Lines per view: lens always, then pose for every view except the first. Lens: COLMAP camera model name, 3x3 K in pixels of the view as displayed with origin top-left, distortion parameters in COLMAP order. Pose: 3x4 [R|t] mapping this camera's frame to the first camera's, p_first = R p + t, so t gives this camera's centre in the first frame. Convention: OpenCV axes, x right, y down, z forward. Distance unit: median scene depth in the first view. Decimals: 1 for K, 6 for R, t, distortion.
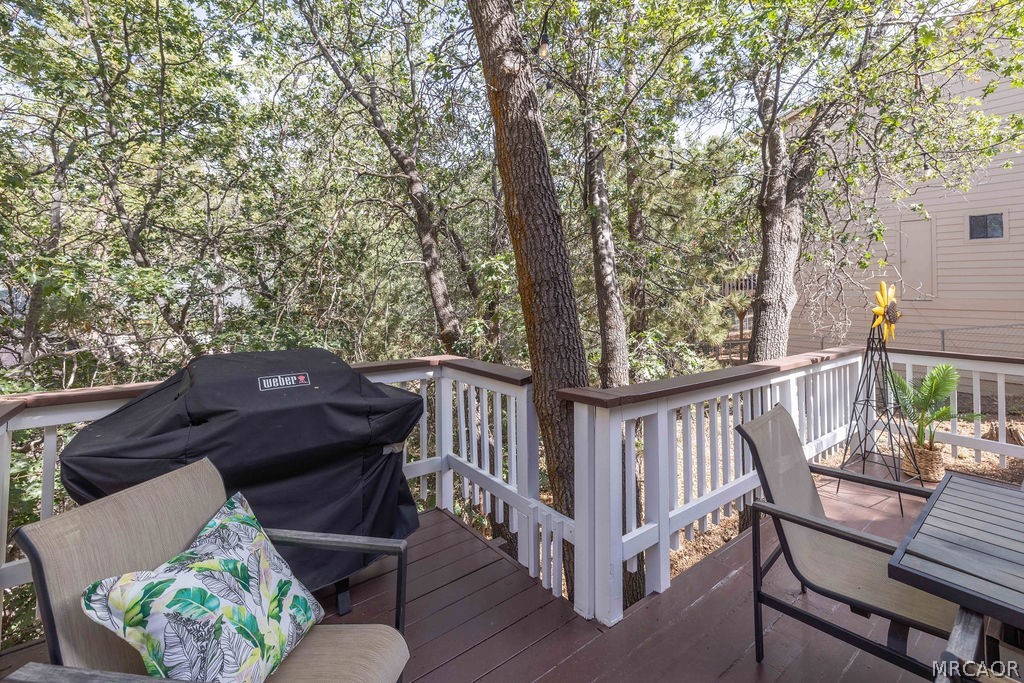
lens RADIAL K [[445.3, 0, 512.0], [0, 445.3, 266.8], [0, 0, 1]] dist [-0.002051, -0.000191]
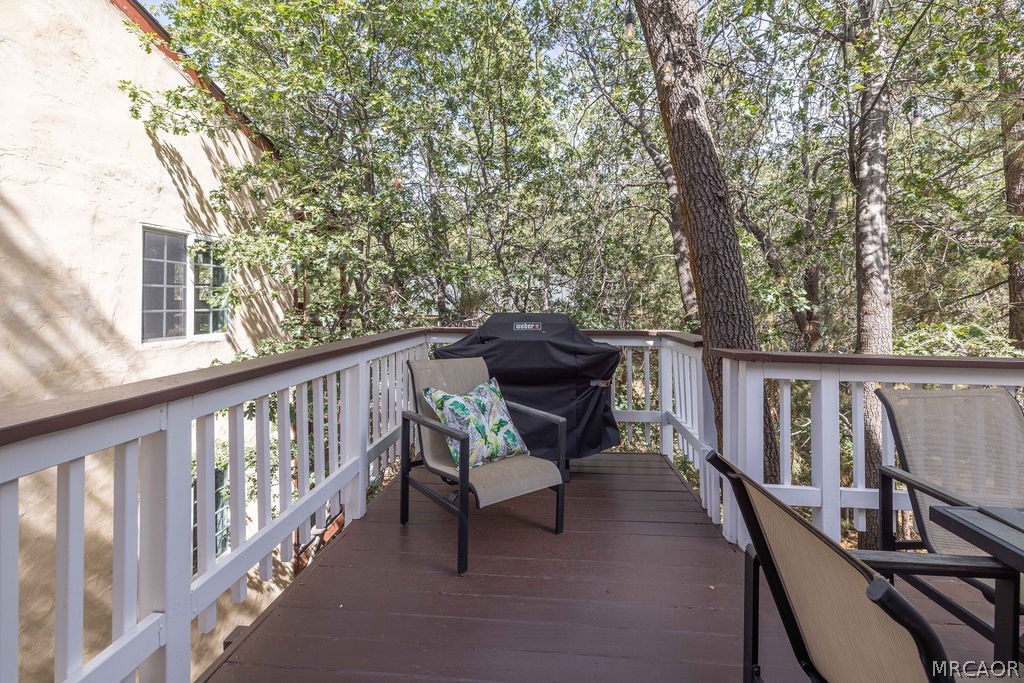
lens RADIAL K [[447.7, 0, 513.6], [0, 447.7, 299.1], [0, 0, 1]] dist [0.000752, 0.000125]
pose [[0.720150, -0.001645, -0.693817, 0.521192], [0.030244, 0.999121, 0.029023, 0.095400], [0.693159, -0.041885, 0.719567, -0.187685]]
